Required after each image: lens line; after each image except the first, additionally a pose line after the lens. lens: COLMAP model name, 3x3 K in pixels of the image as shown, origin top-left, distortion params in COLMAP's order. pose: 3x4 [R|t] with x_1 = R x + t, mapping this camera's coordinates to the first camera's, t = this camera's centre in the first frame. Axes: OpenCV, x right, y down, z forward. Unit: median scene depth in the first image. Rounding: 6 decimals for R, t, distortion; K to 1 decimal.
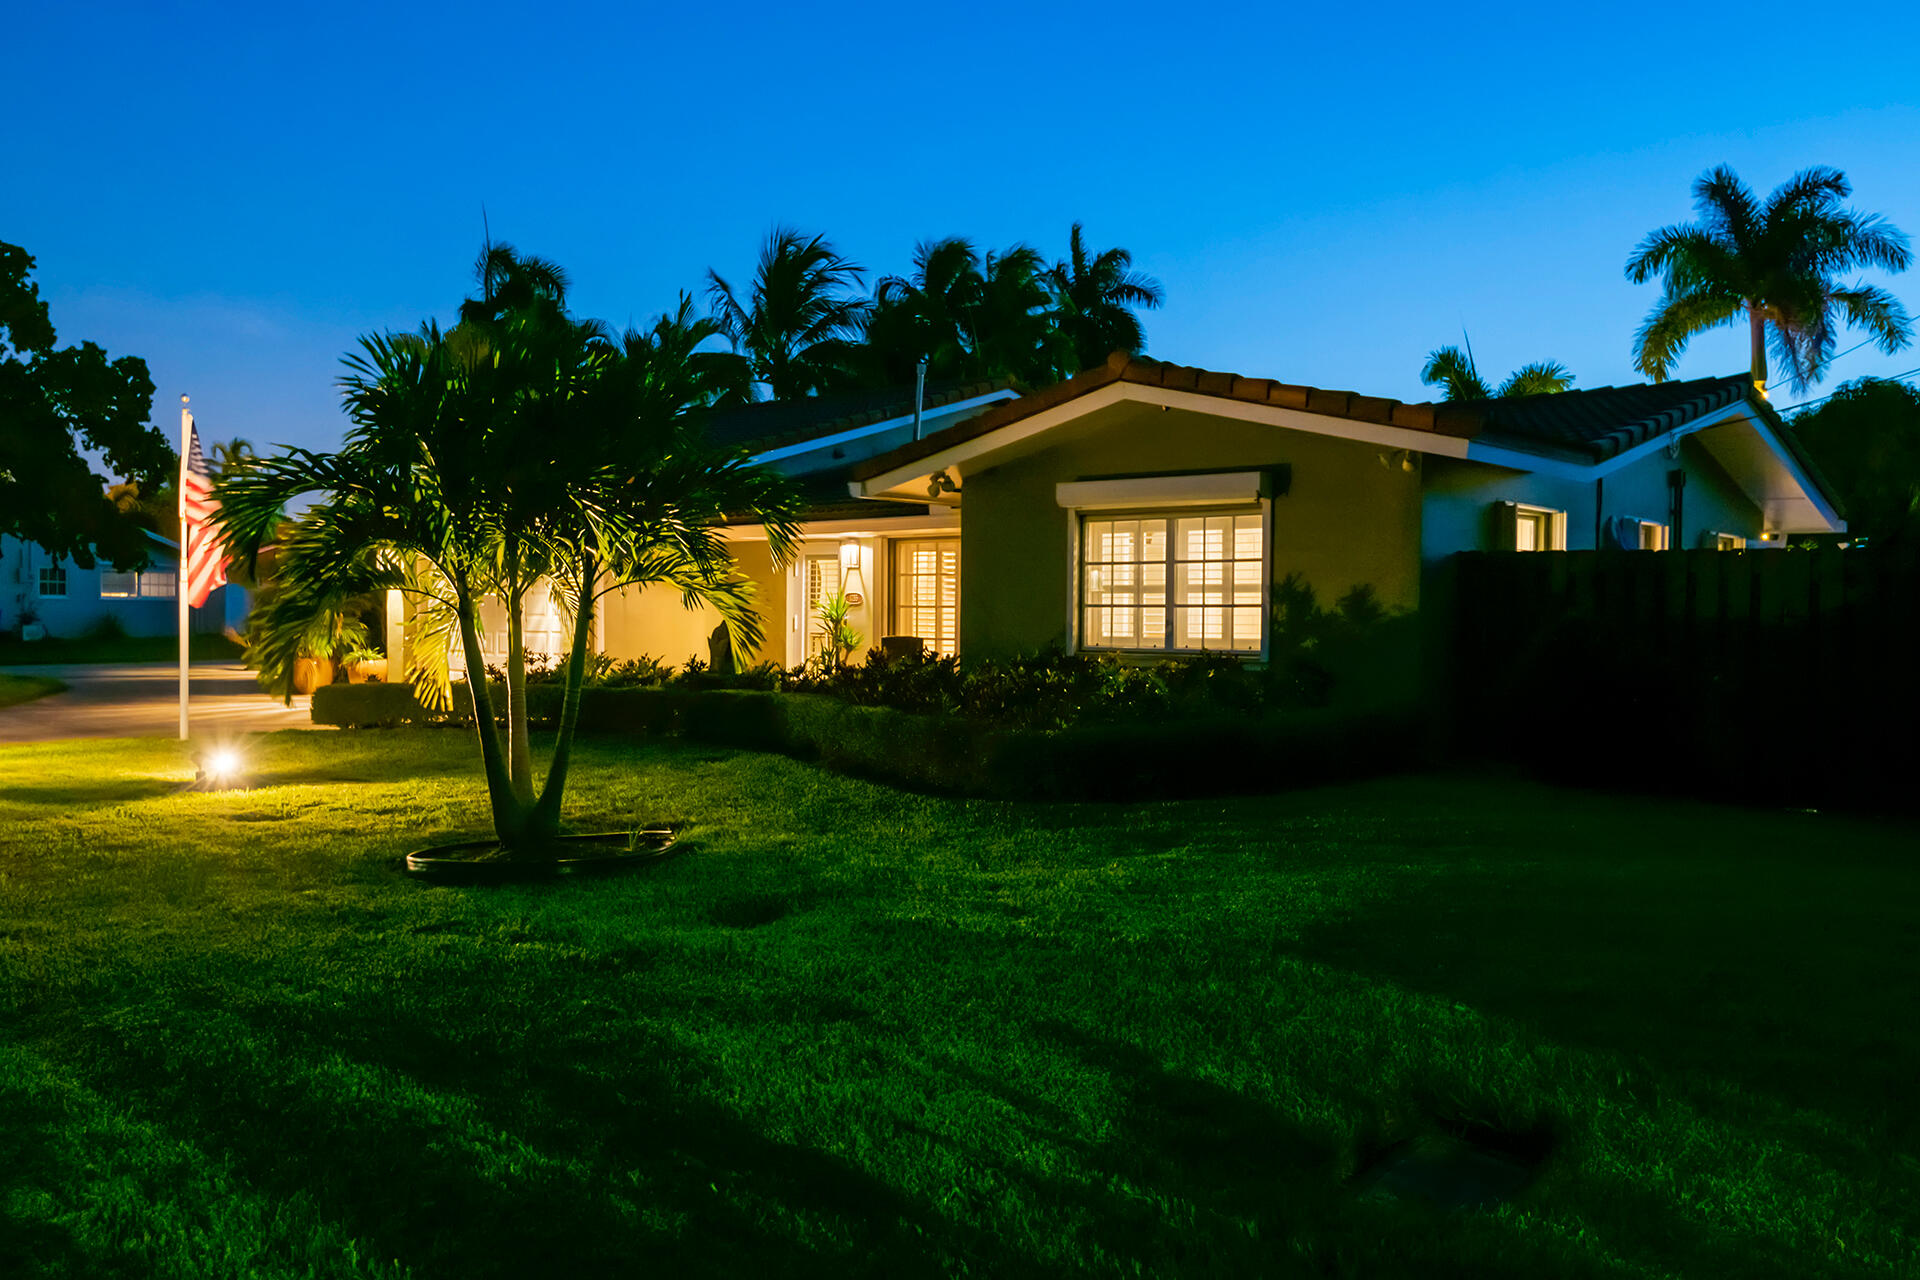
lens RADIAL K [[1568.5, 0, 958.7], [0, 1568.5, 638.2], [0, 0, 1]] dist [0.011820, 0.003586]
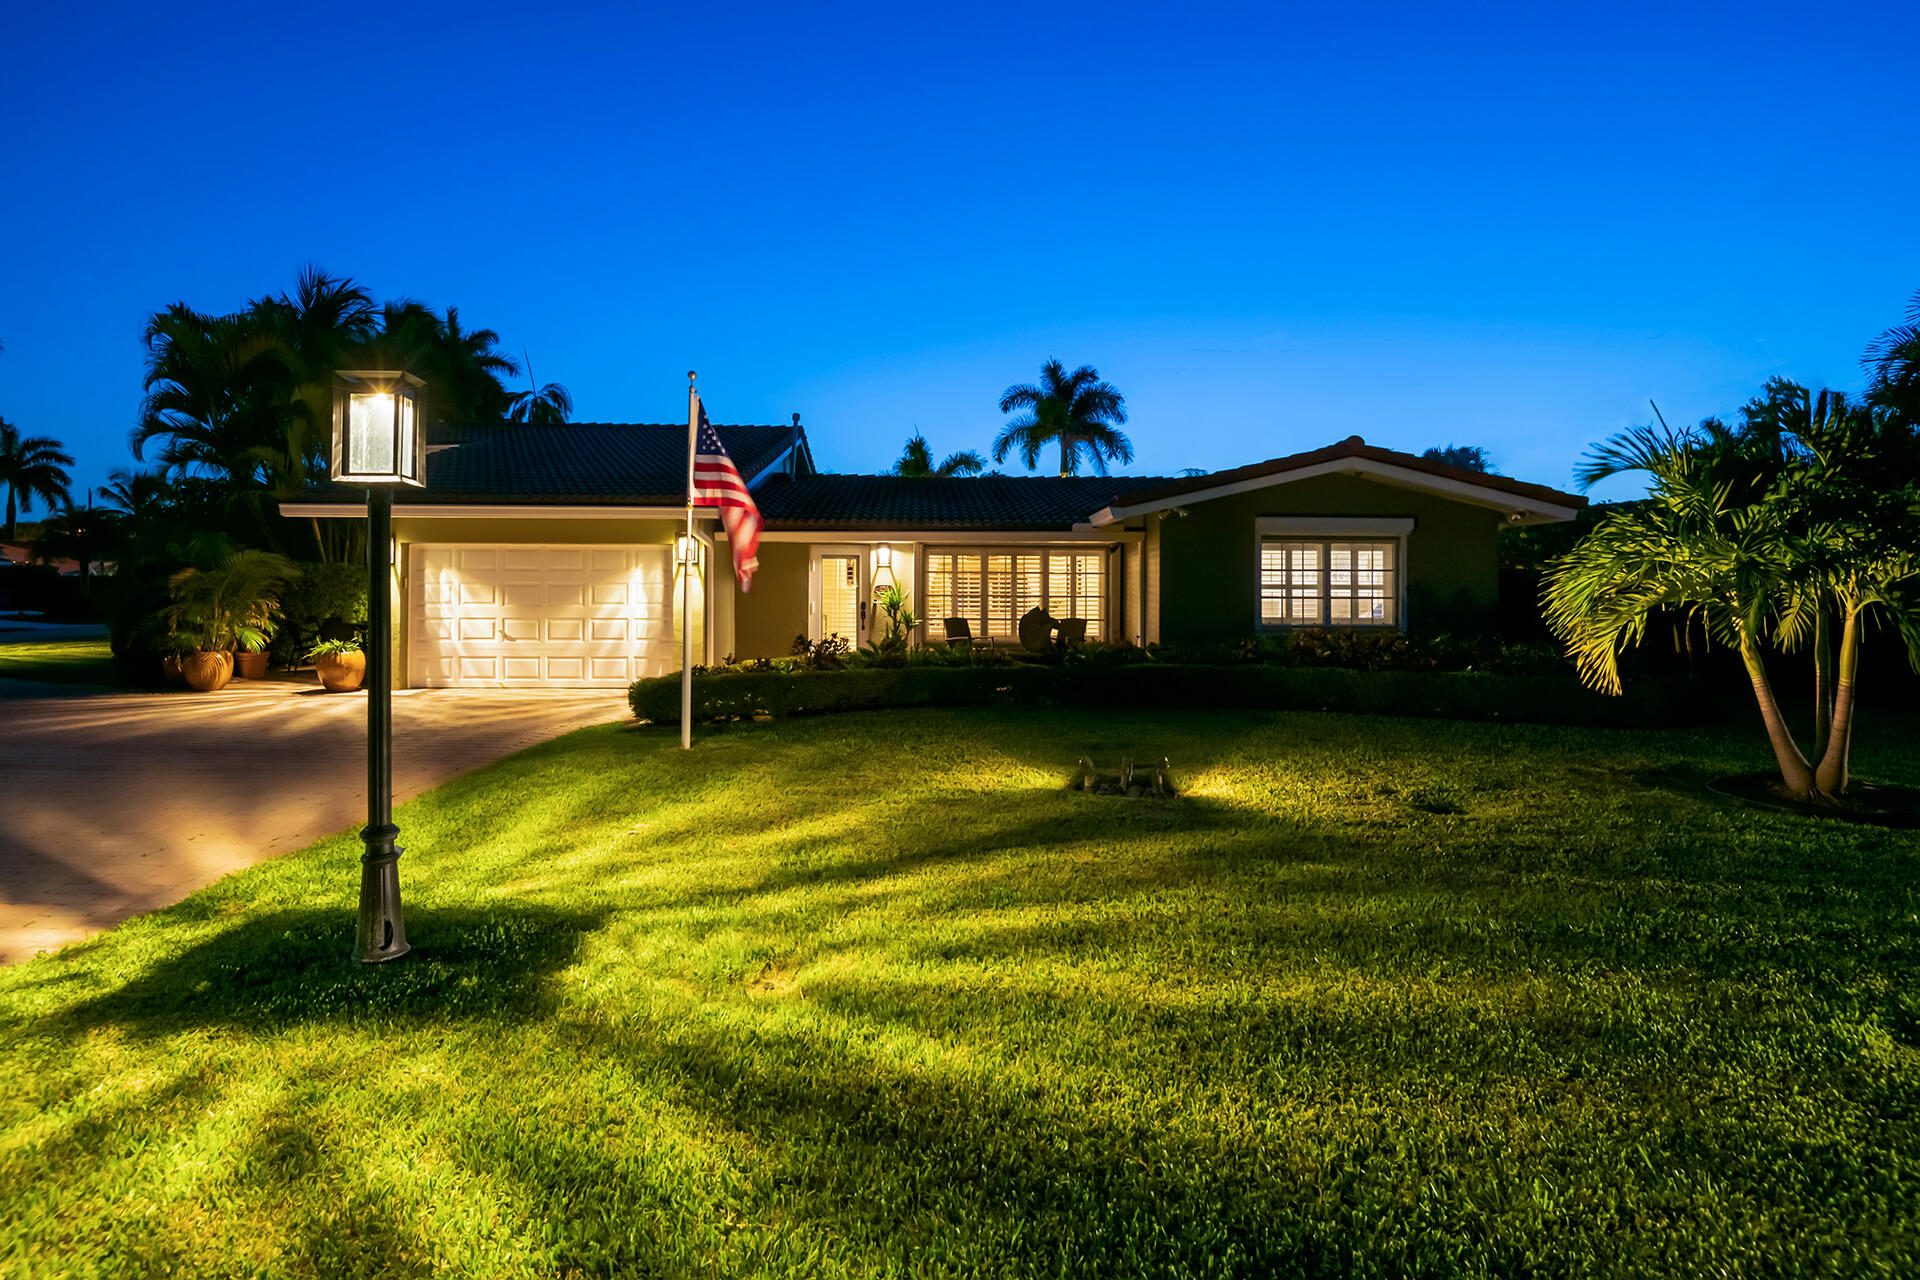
lens RADIAL K [[954.6, 0, 934.3], [0, 954.6, 589.1], [0, 0, 1]] dist [-0.000933, -0.001414]
pose [[0.737884, 0.001572, 0.674925, -0.822235], [0.010133, 0.999859, -0.013408, -0.019870], [-0.674851, 0.016733, 0.737764, 0.538448]]
